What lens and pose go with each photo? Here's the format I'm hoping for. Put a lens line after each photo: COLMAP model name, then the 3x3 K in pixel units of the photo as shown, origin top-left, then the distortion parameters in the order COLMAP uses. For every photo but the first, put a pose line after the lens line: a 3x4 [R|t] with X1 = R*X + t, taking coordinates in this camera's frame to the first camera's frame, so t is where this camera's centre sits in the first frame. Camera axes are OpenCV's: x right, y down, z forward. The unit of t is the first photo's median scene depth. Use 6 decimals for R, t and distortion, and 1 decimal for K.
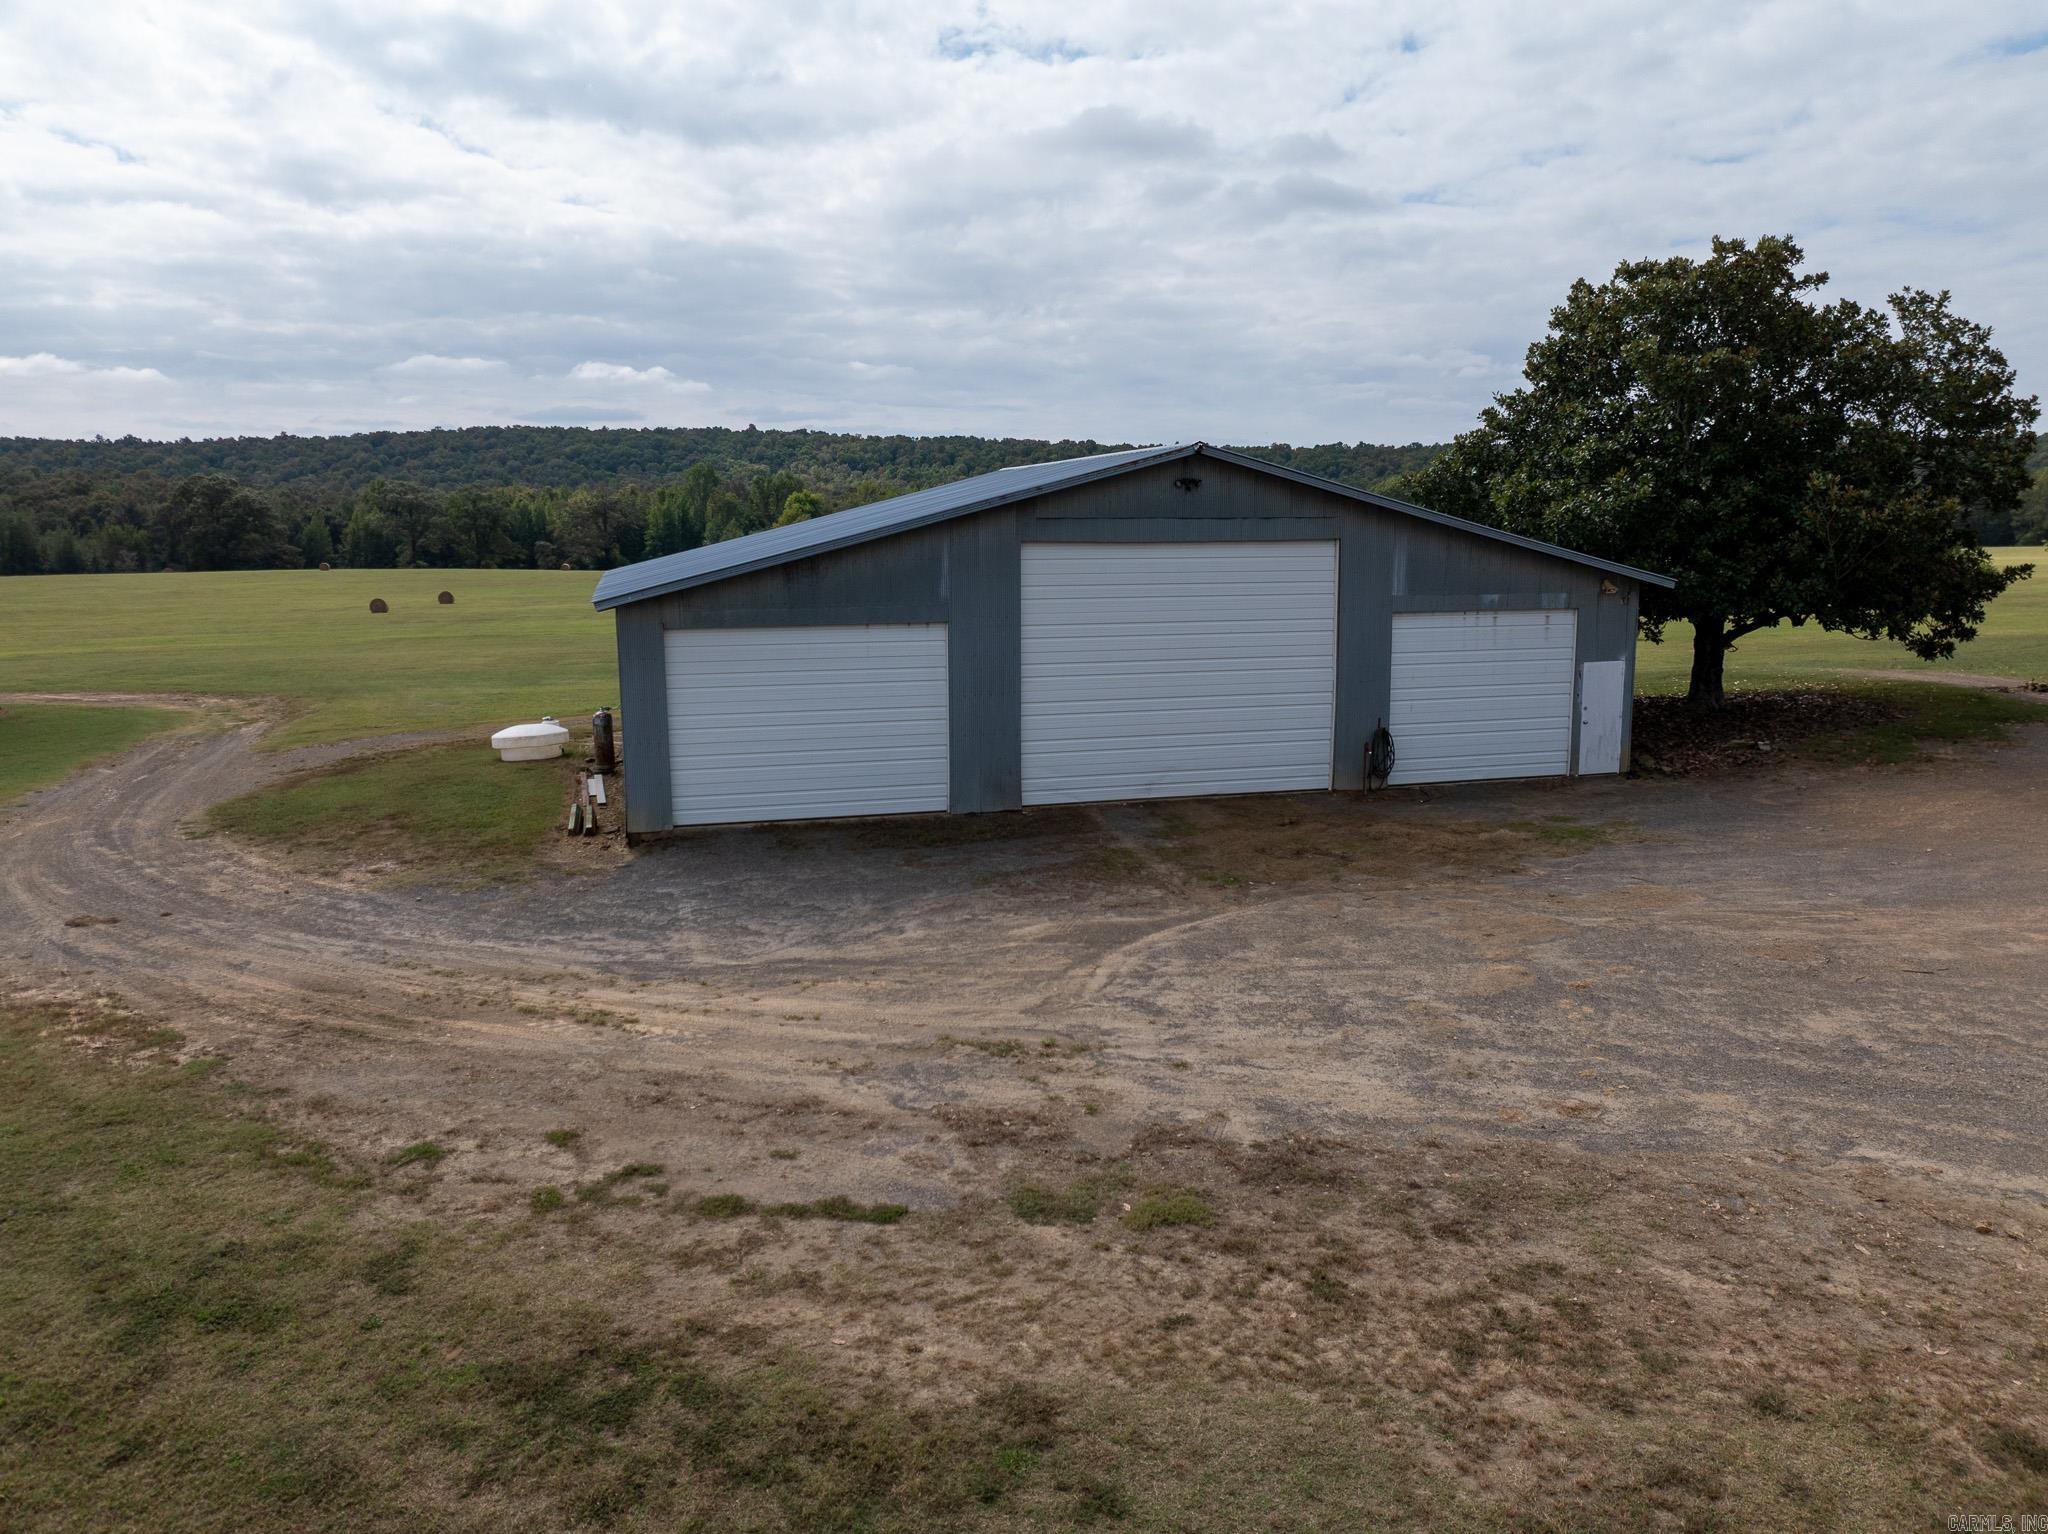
lens RADIAL K [[1446.3, 0, 1024.6], [0, 1446.3, 777.7], [0, 0, 1]] dist [-0.065518, 0.037821]
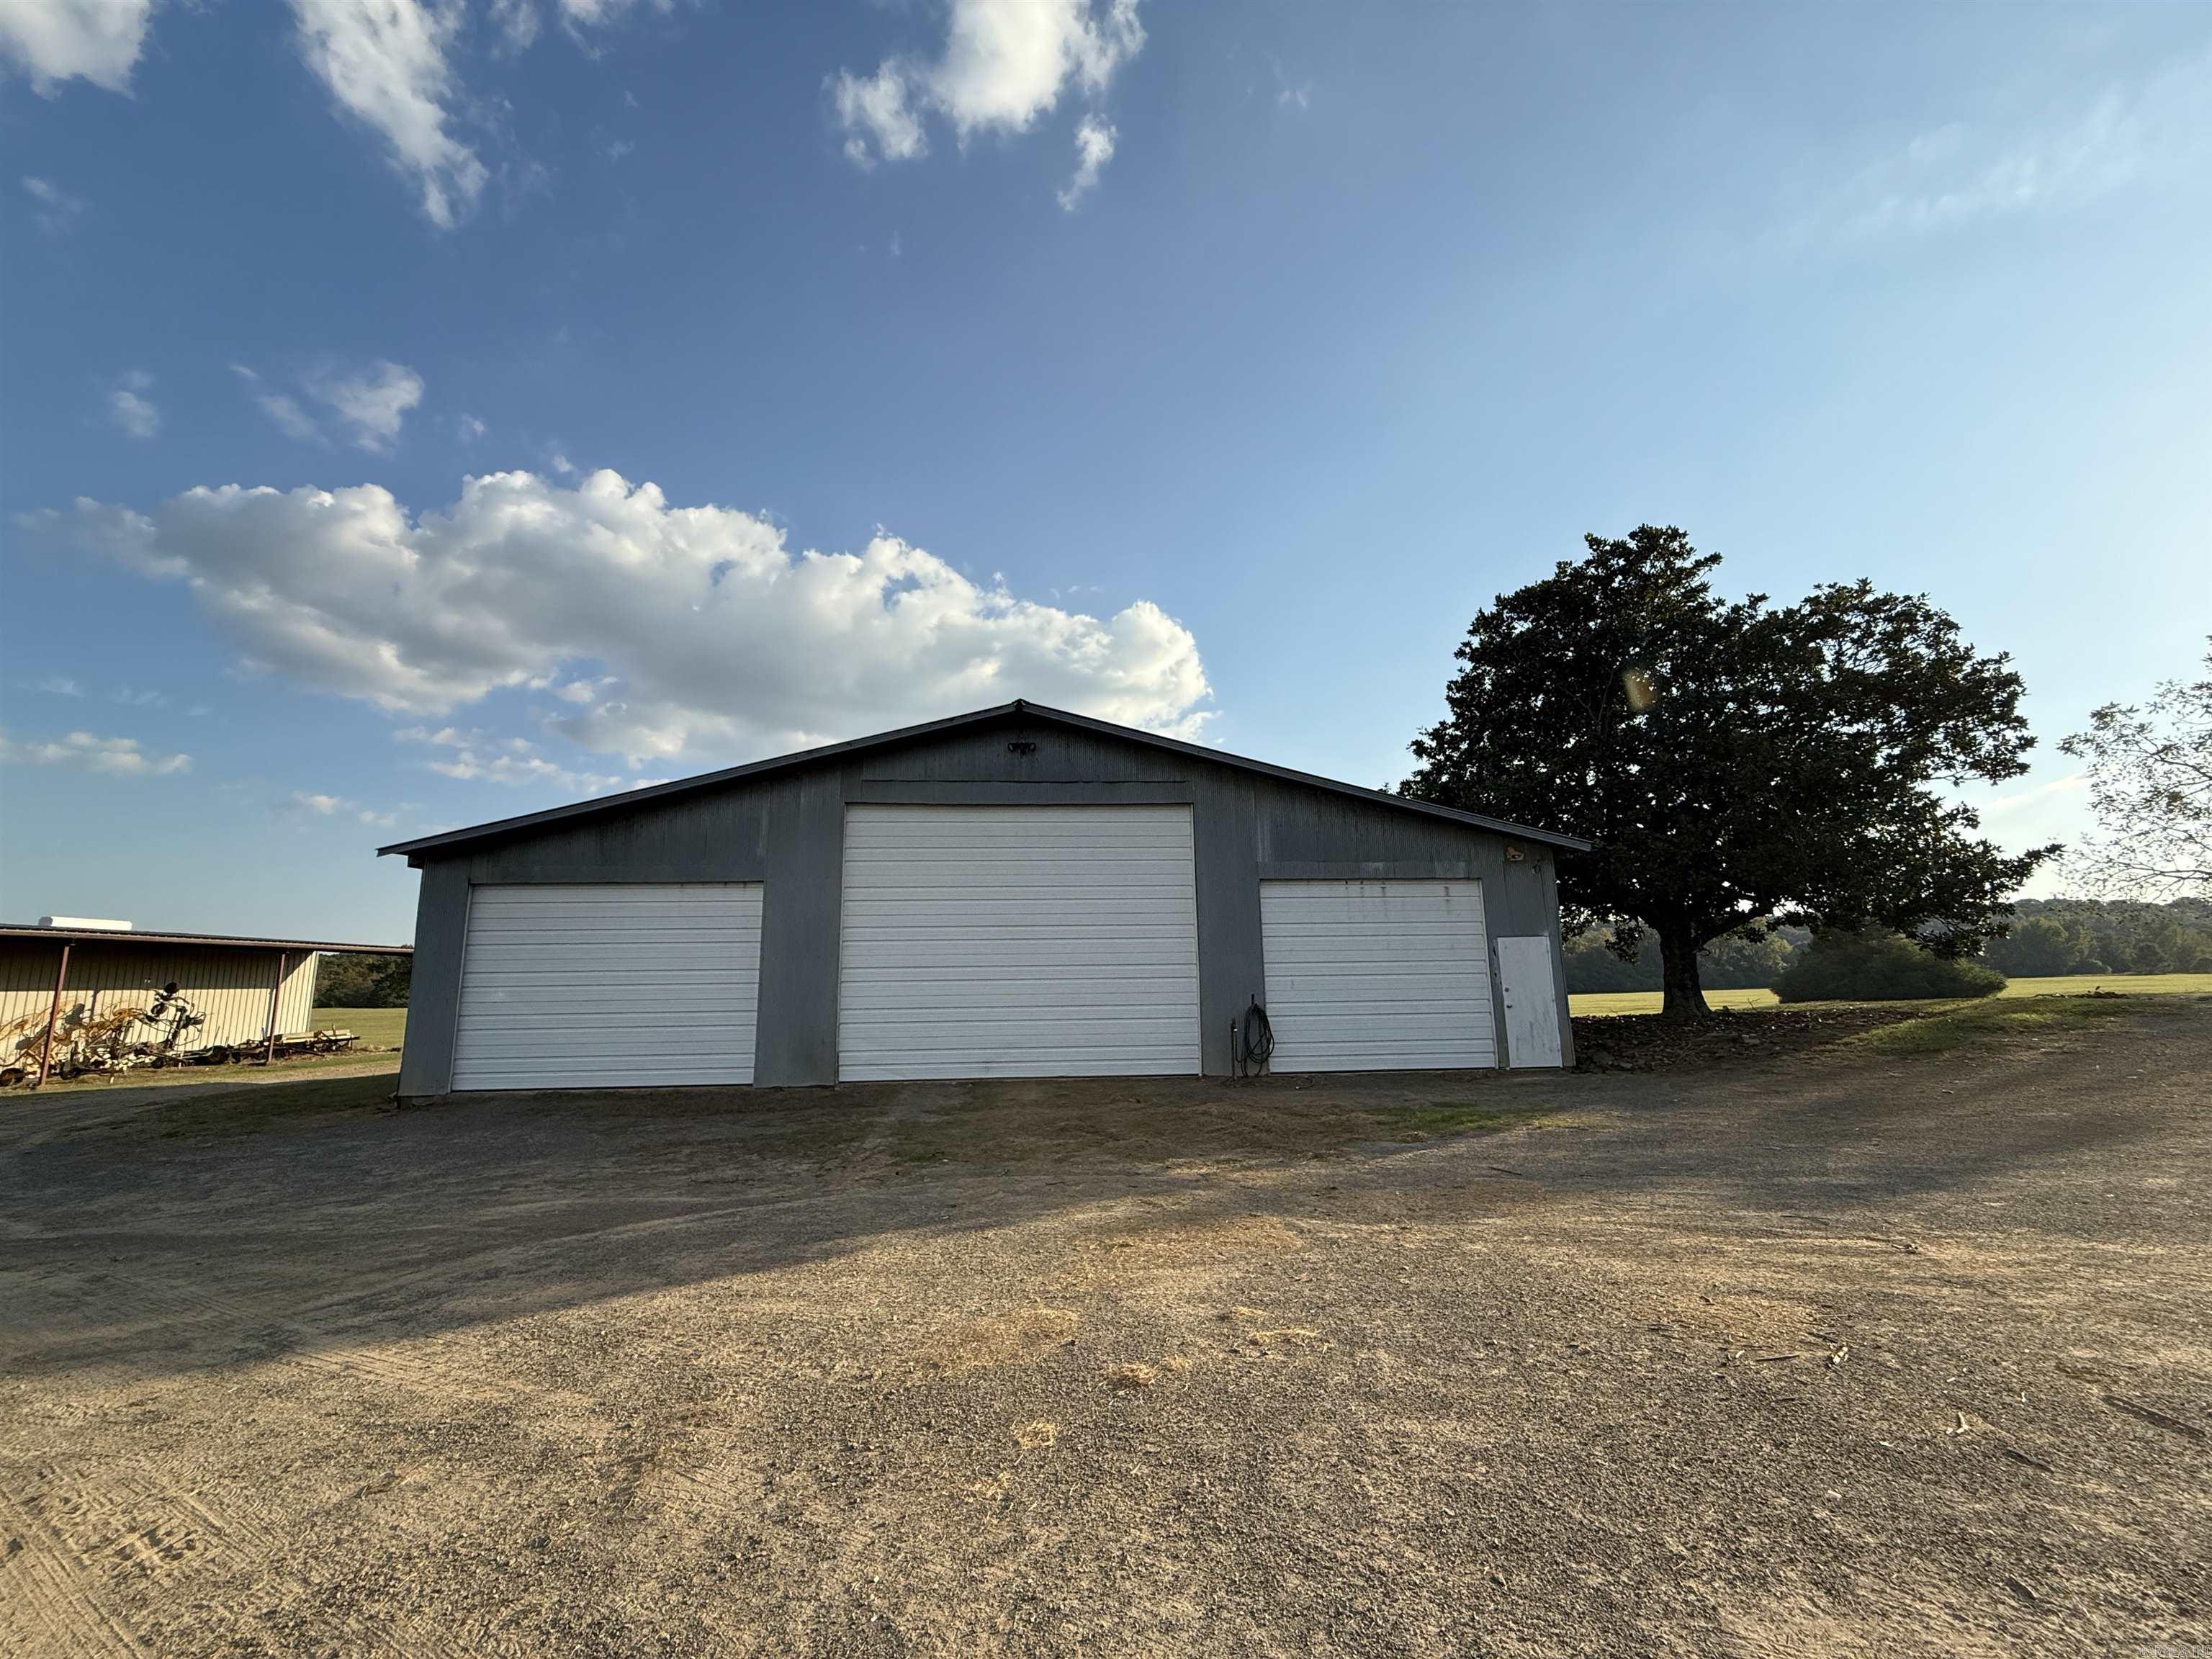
lens RADIAL K [[883.3, 0, 1115.6], [0, 883.3, 818.8], [0, 0, 1]] dist [0.001424, 0.000342]
pose [[0.983109, -0.040639, -0.178454, 0.263577], [-0.023832, 0.938310, -0.344972, 0.048827], [0.181464, 0.343398, 0.921493, 0.428169]]
